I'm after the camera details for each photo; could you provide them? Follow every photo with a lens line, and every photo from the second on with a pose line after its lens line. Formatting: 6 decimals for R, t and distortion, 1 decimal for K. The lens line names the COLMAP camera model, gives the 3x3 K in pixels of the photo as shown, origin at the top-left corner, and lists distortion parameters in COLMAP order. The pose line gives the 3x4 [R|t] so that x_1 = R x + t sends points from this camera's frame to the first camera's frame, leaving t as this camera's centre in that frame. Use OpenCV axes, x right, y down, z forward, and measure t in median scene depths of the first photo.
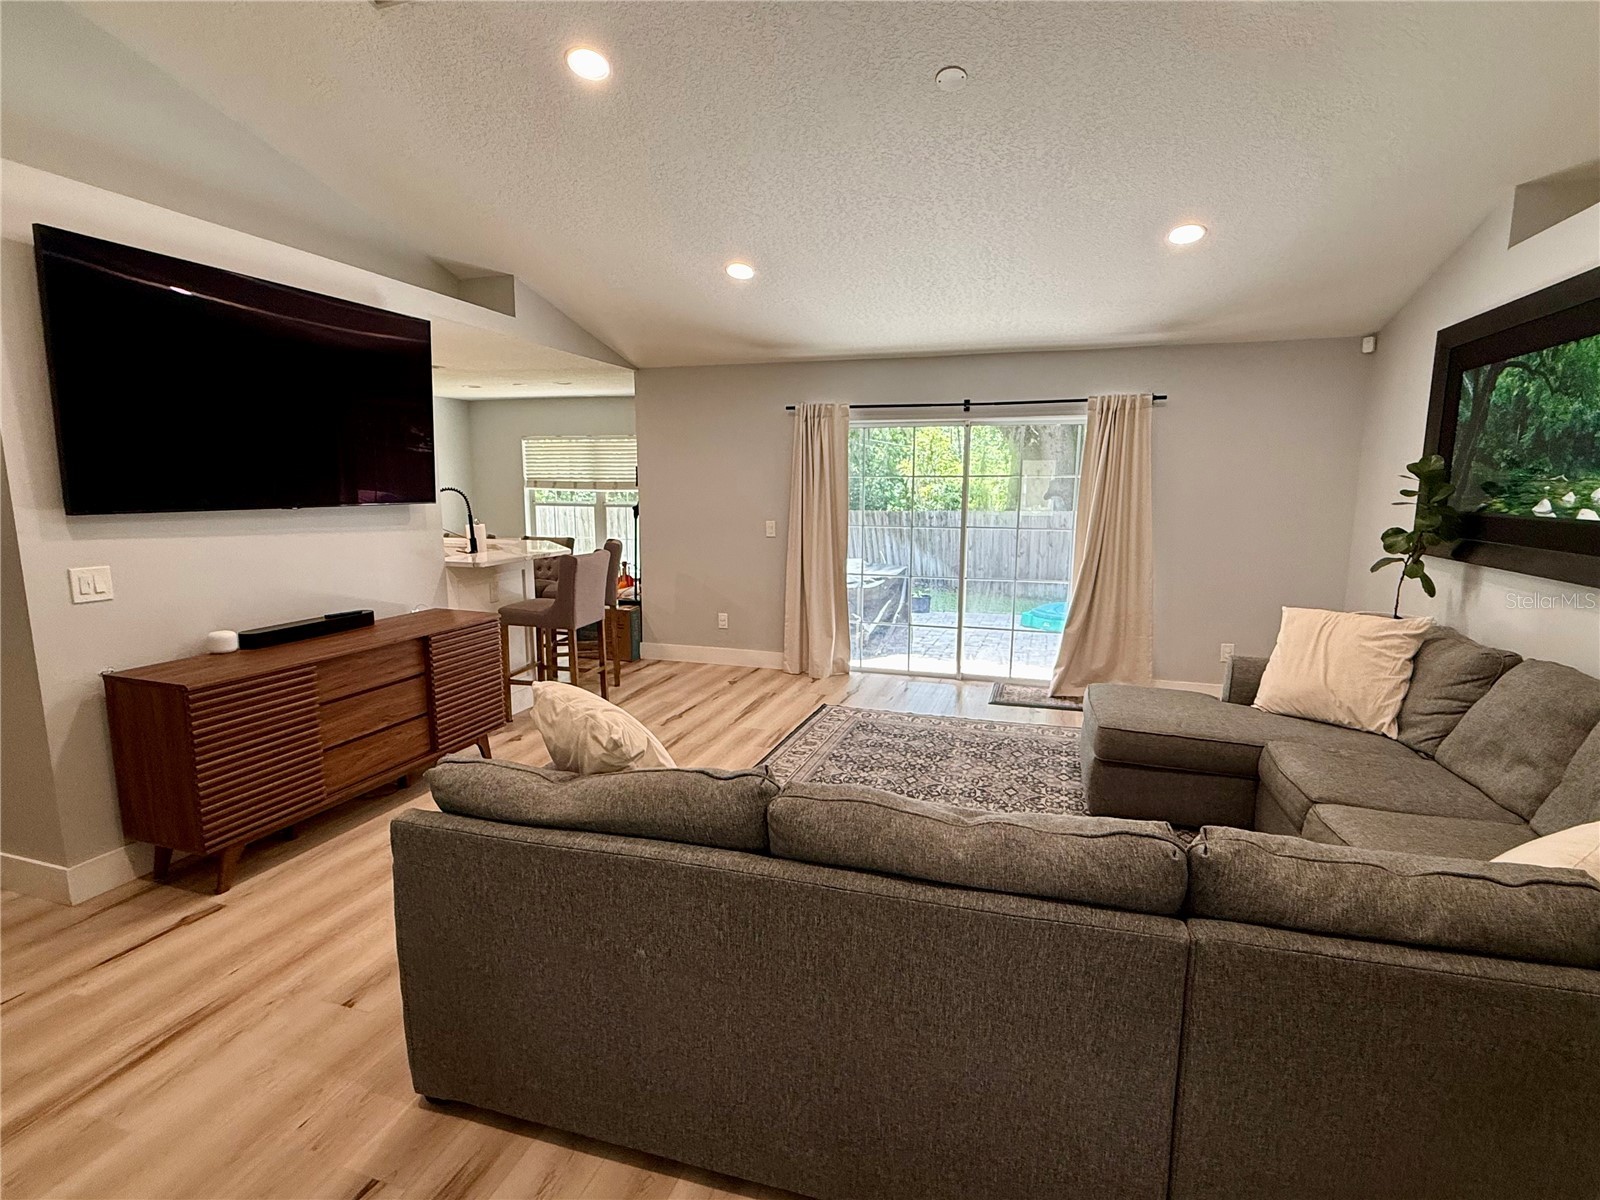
lens RADIAL K [[789.9, 0, 798.1], [0, 789.9, 592.9], [0, 0, 1]] dist [-0.000580, -0.001860]
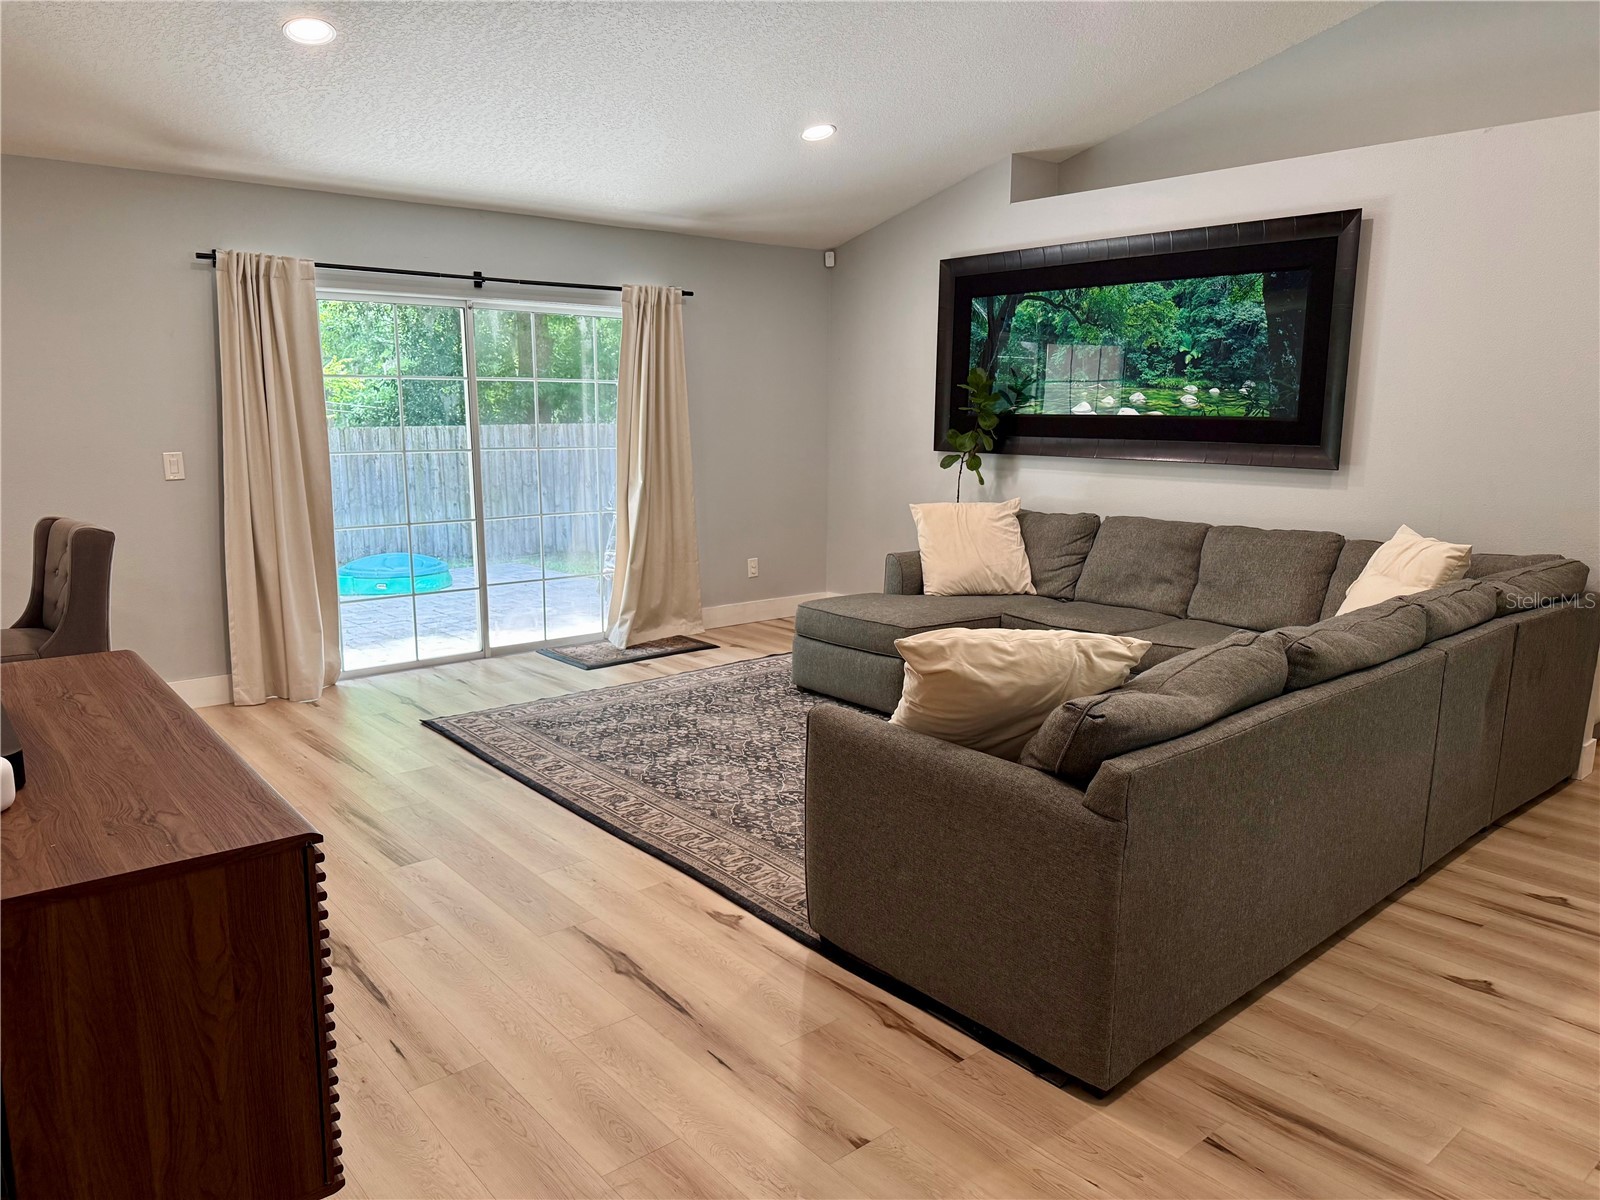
lens RADIAL K [[1119.6, 0, 796.7], [0, 1119.6, 604.4], [0, 0, 1]] dist [0.048515, -0.007855]
pose [[0.530629, -0.154437, 0.833416, -0.818903], [0.114219, 0.987321, 0.110234, -0.035017], [-0.839873, 0.036699, 0.541540, 0.301169]]
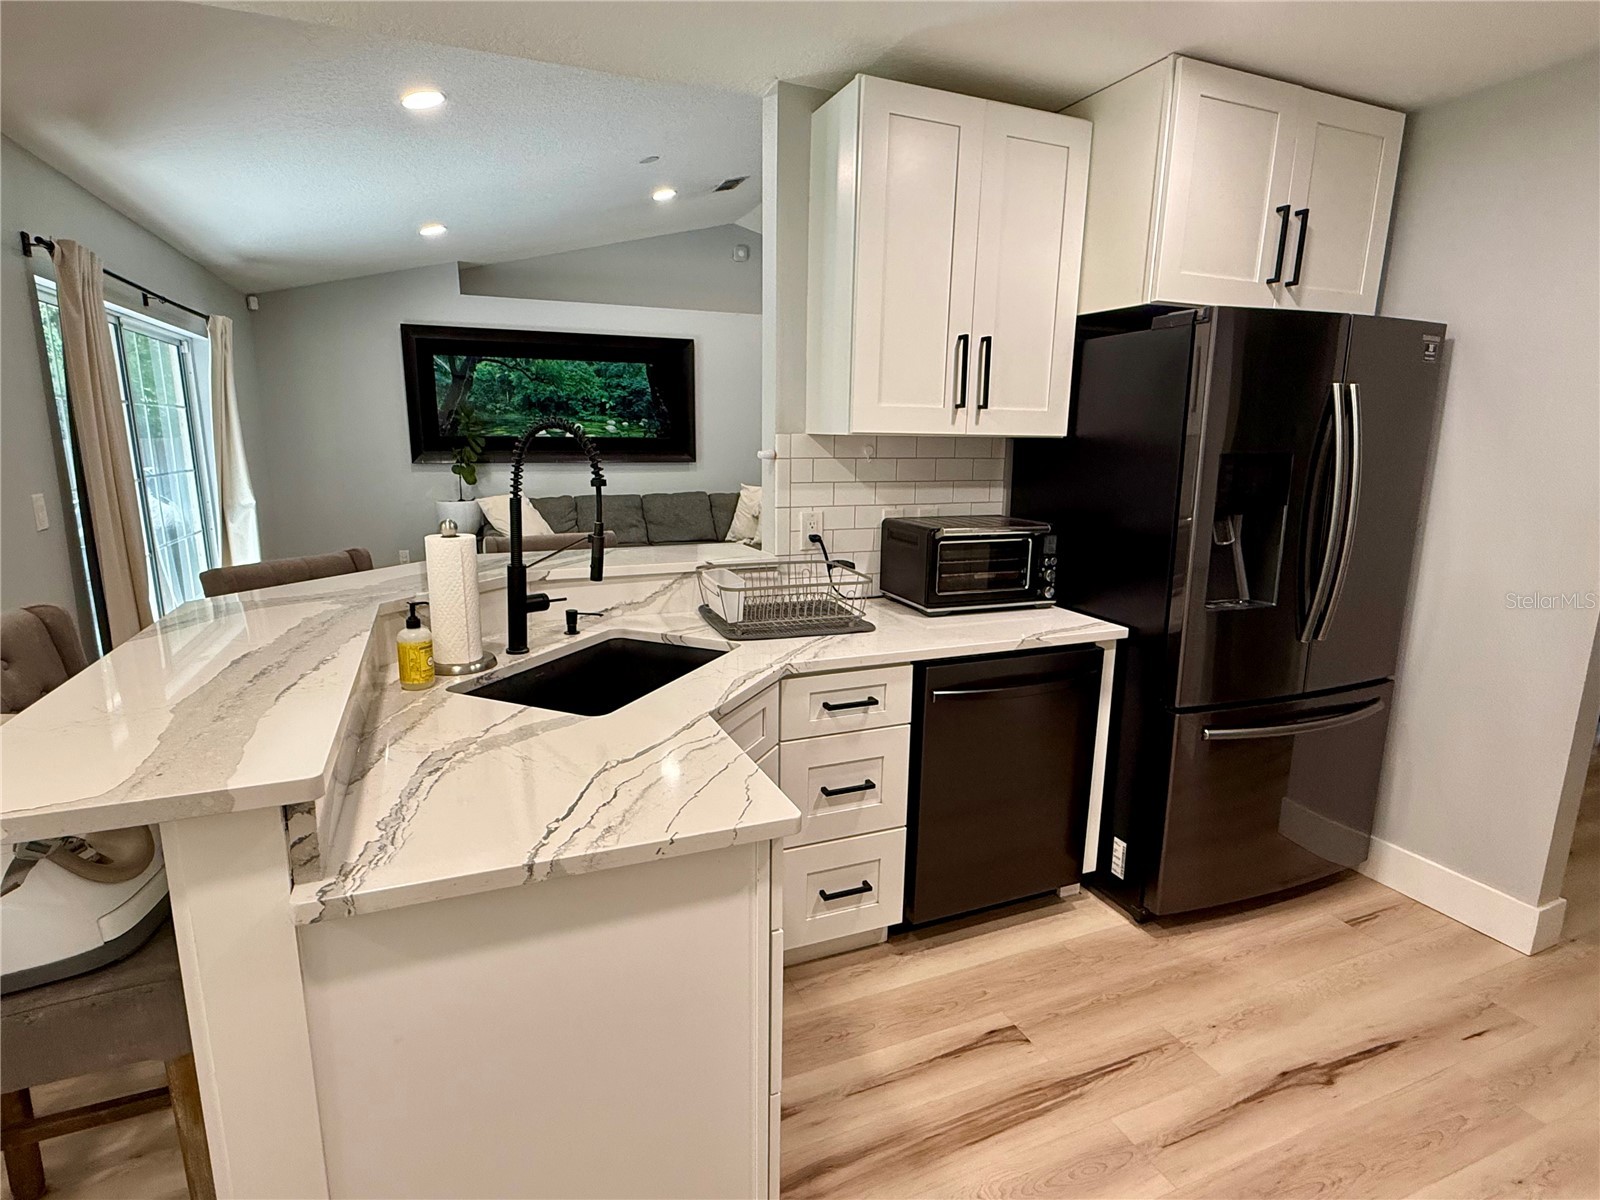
lens RADIAL K [[828.9, 0, 797.7], [0, 828.9, 600.2], [0, 0, 1]] dist [0.005668, 0.001022]
pose [[-0.638752, -0.162397, 0.752080, -1.116384], [0.094773, 0.953422, 0.286365, -0.211352], [-0.763554, 0.254193, -0.593609, 1.596723]]
